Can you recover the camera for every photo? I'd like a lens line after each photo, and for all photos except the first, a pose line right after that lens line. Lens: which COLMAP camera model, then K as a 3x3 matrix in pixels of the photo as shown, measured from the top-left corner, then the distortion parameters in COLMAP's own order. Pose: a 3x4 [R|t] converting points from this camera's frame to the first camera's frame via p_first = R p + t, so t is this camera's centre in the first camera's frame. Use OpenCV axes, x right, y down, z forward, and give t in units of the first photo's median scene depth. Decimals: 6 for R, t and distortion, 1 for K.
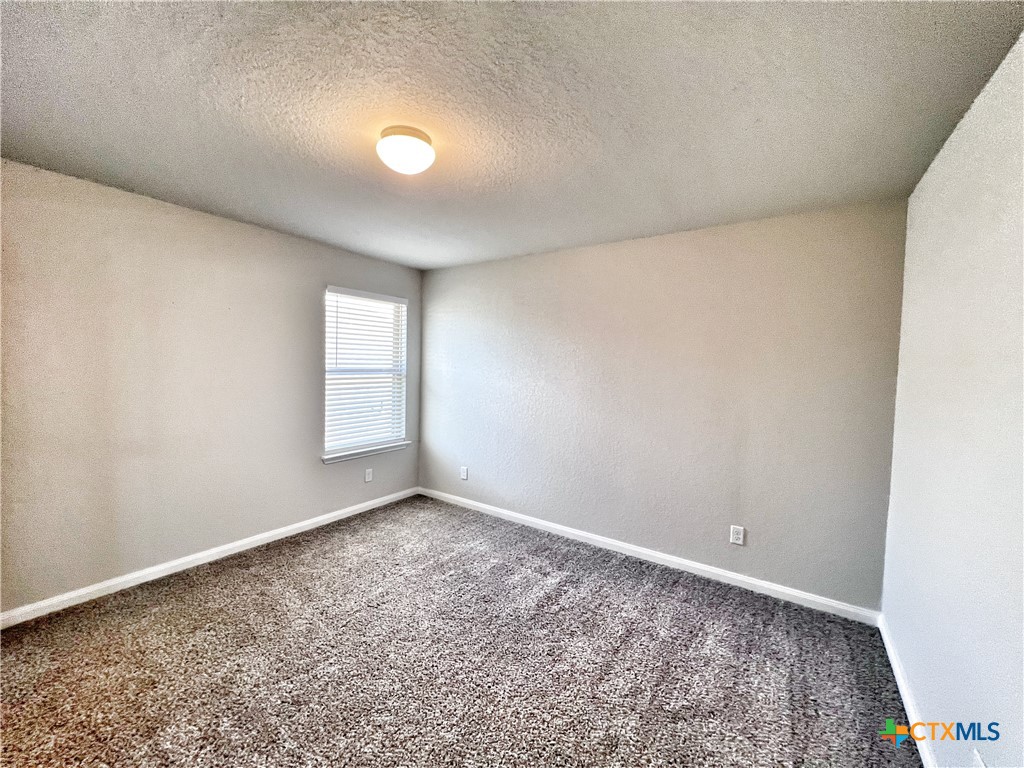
lens RADIAL K [[422.8, 0, 512.0], [0, 422.8, 384.0], [0, 0, 1]] dist [0.000096, 0.000057]
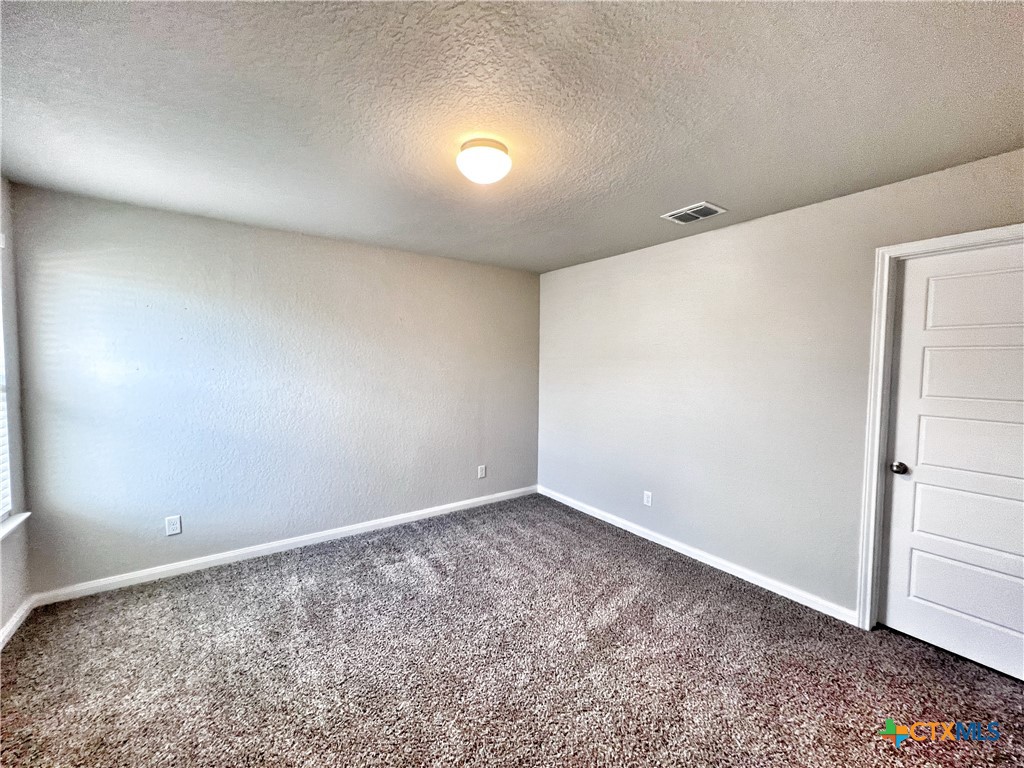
lens RADIAL K [[409.9, 0, 510.5], [0, 409.9, 383.6], [0, 0, 1]] dist [-0.000064, 0.000142]
pose [[0.320806, -0.061228, 0.945164, -0.736272], [0.054053, 0.997465, 0.046270, -0.017800], [-0.945601, 0.036245, 0.323302, 0.383663]]
